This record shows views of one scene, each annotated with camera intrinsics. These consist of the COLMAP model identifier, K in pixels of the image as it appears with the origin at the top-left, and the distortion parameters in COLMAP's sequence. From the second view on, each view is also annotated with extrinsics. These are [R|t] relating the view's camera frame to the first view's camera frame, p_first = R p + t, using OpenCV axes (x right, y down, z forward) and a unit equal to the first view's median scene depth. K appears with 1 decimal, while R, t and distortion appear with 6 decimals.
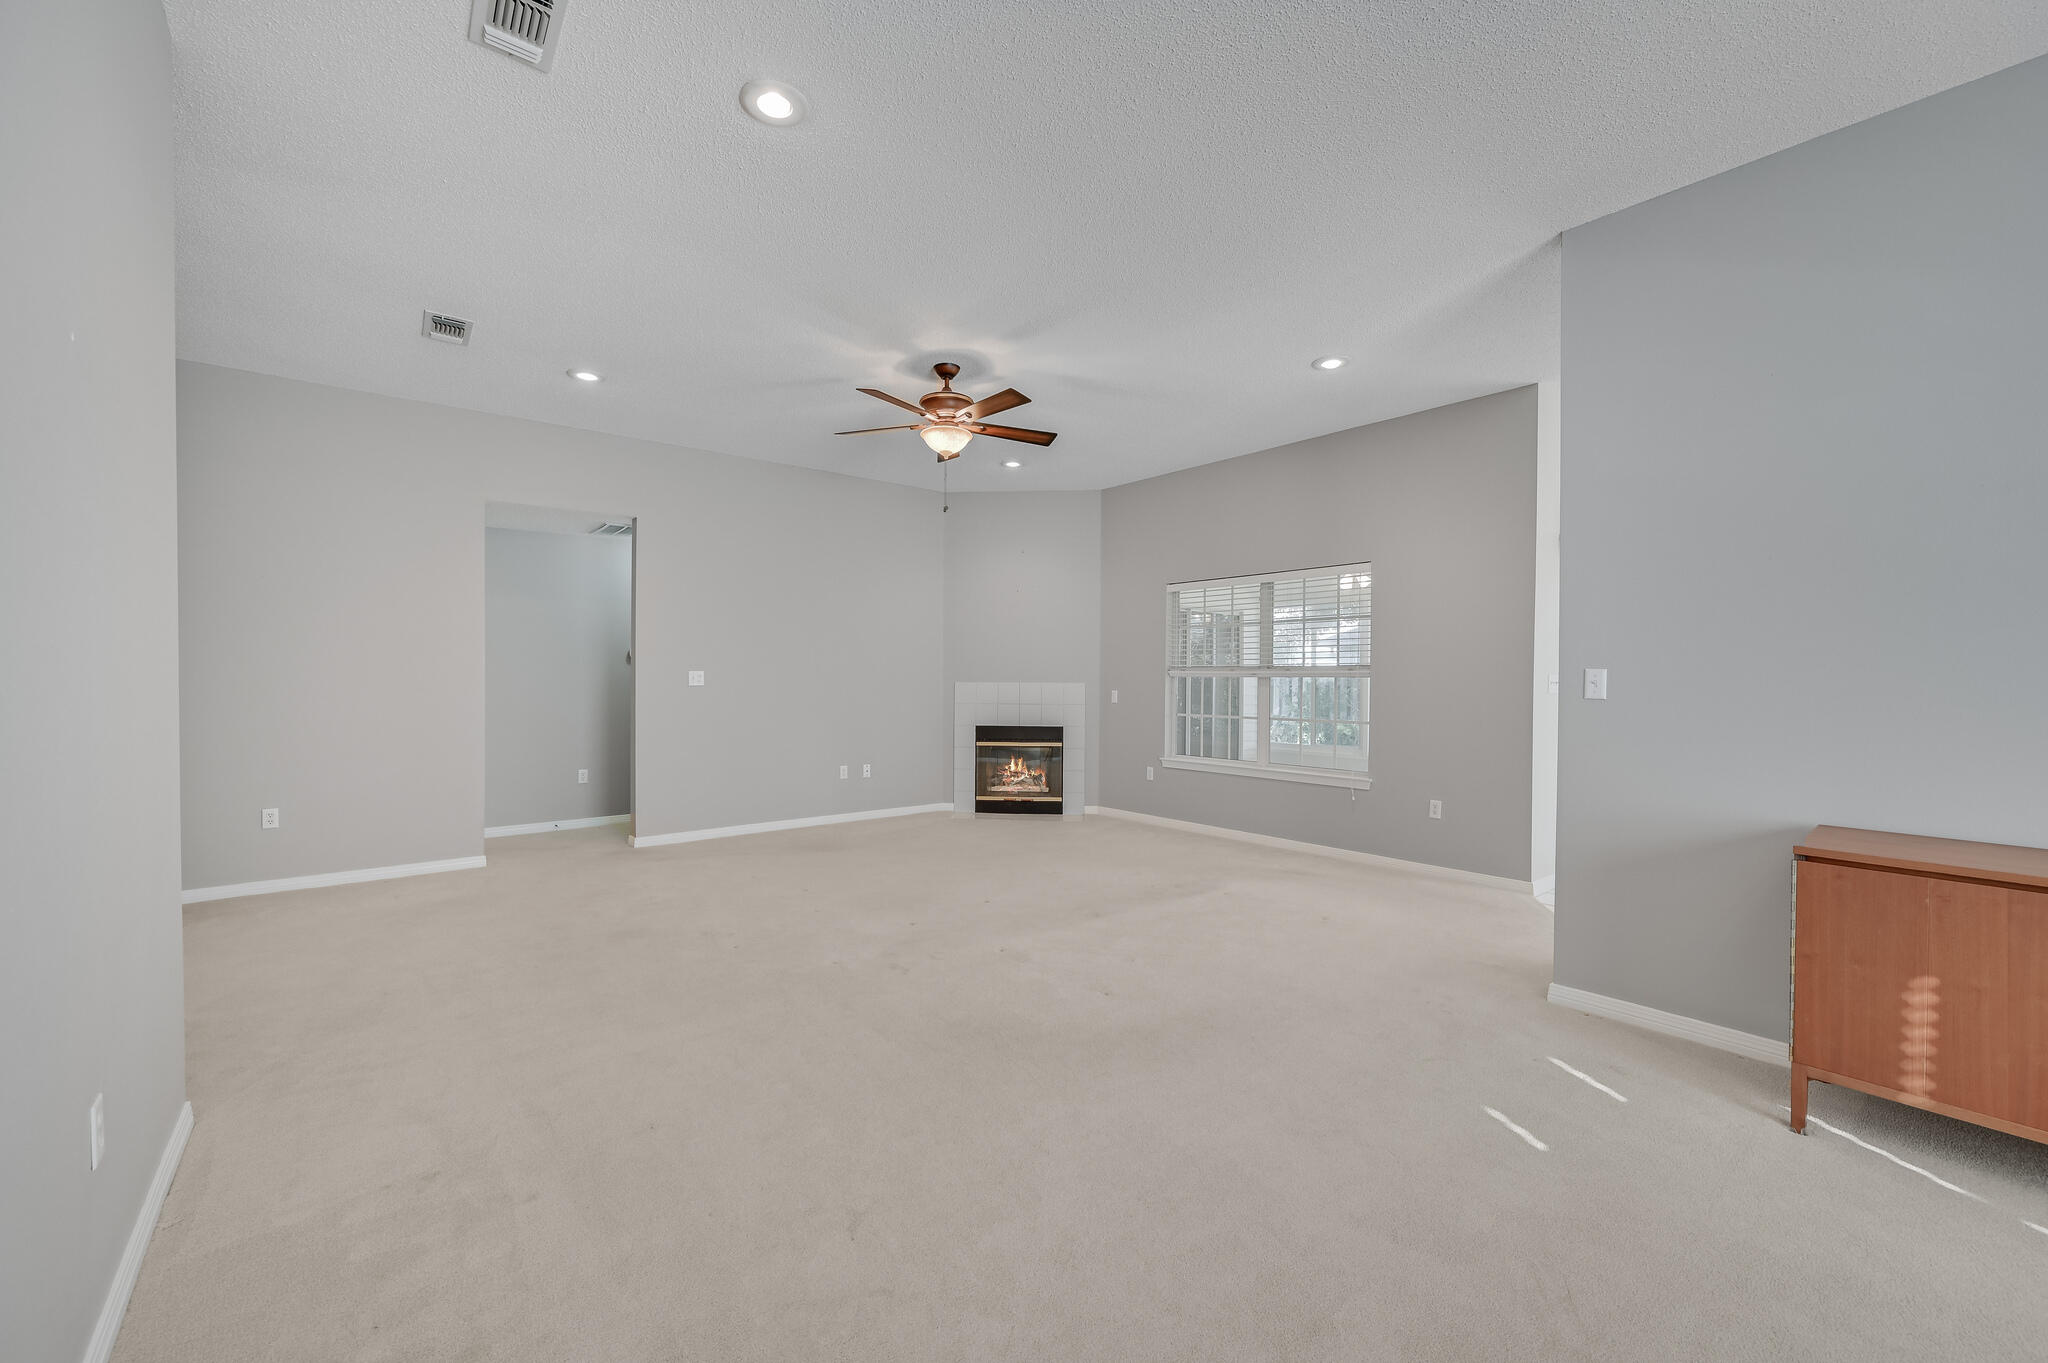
lens RADIAL K [[793.8, 0, 1024.0], [0, 793.8, 681.5], [0, 0, 1]] dist [-0.000211, 0.000019]
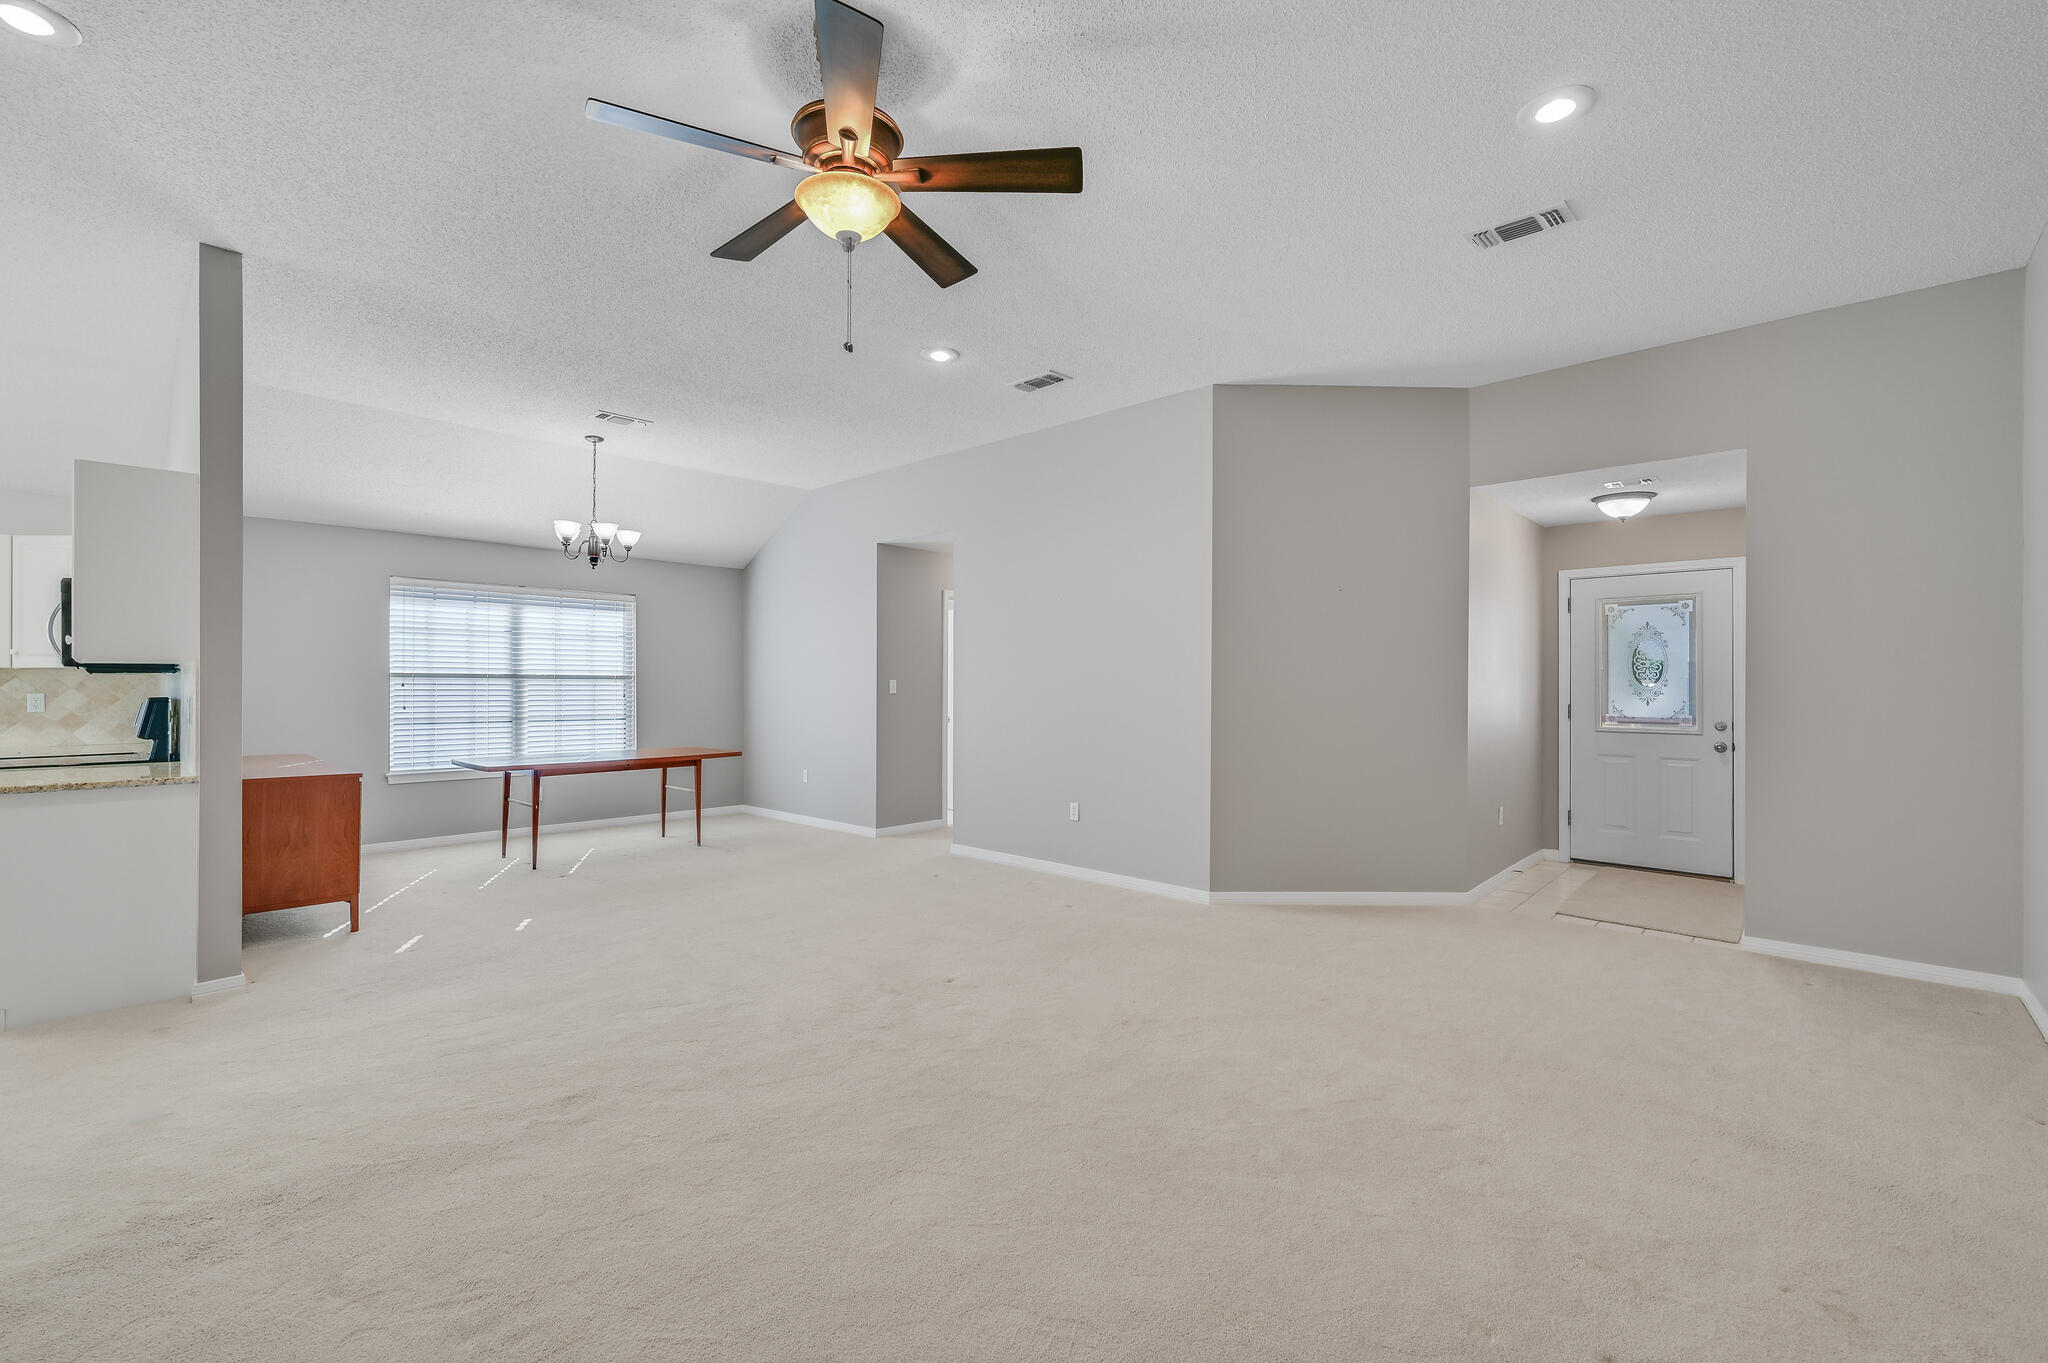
lens RADIAL K [[847.5, 0, 1024.0], [0, 847.5, 681.5], [0, 0, 1]] dist [0.000096, 0.000203]
pose [[-0.991796, -0.008786, -0.127531, -0.085702], [-0.009318, 0.999950, 0.003577, -0.007722], [0.127494, 0.004736, -0.991828, 0.936529]]
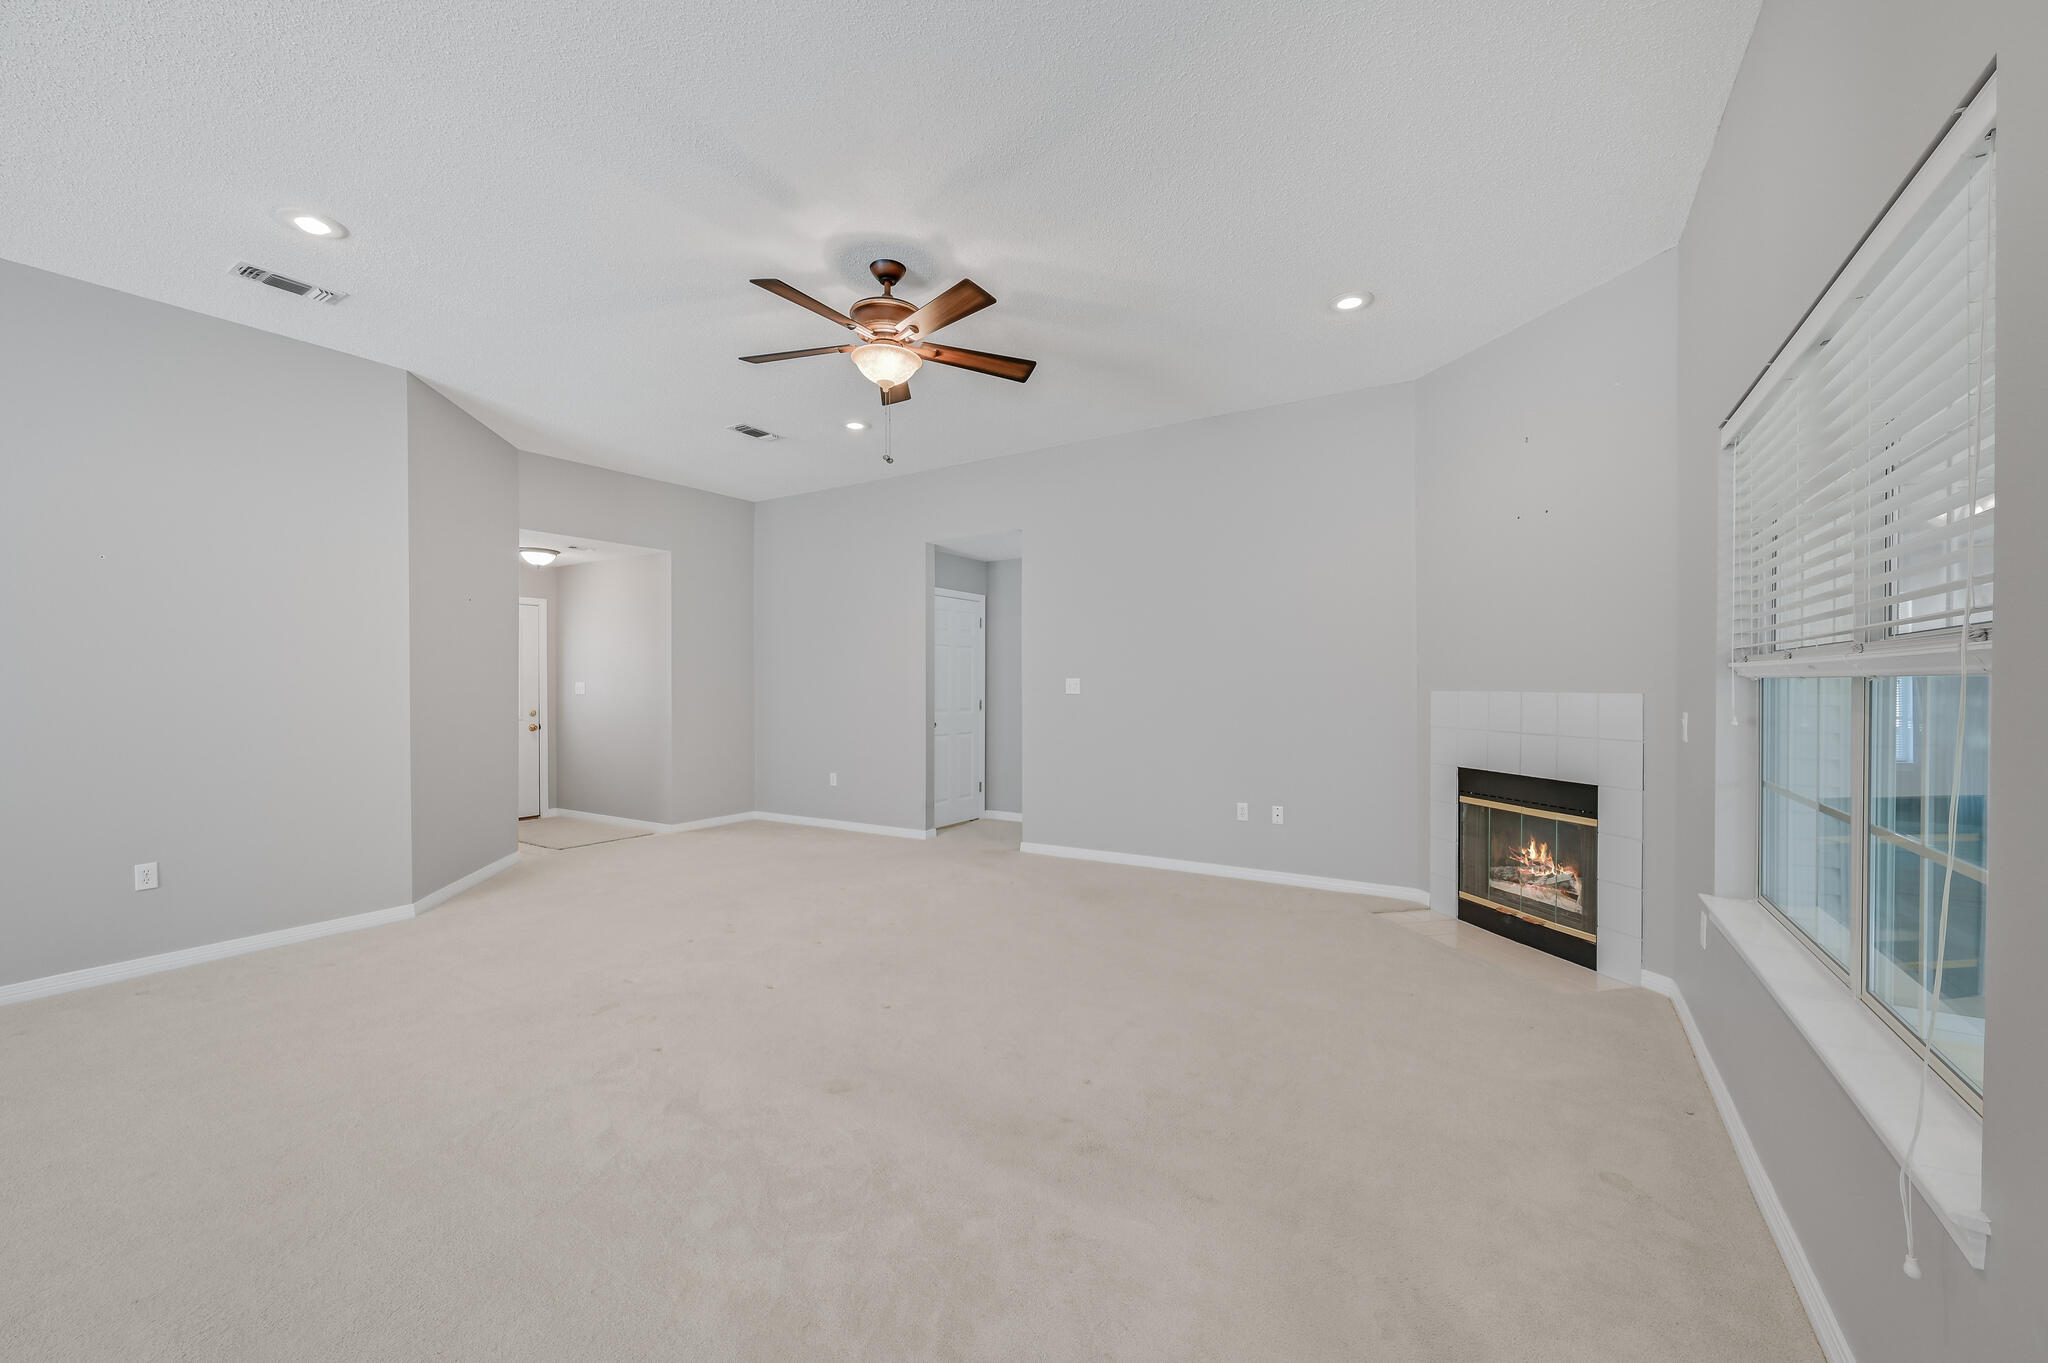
lens RADIAL K [[820.4, 0, 1031.8], [0, 820.4, 683.9], [0, 0, 1]] dist [0.000735, 0.000217]
pose [[0.313273, -0.006455, -0.949641, 0.407927], [-0.002598, 0.999967, -0.007654, 0.000914], [0.949660, 0.004865, 0.313246, 0.525664]]
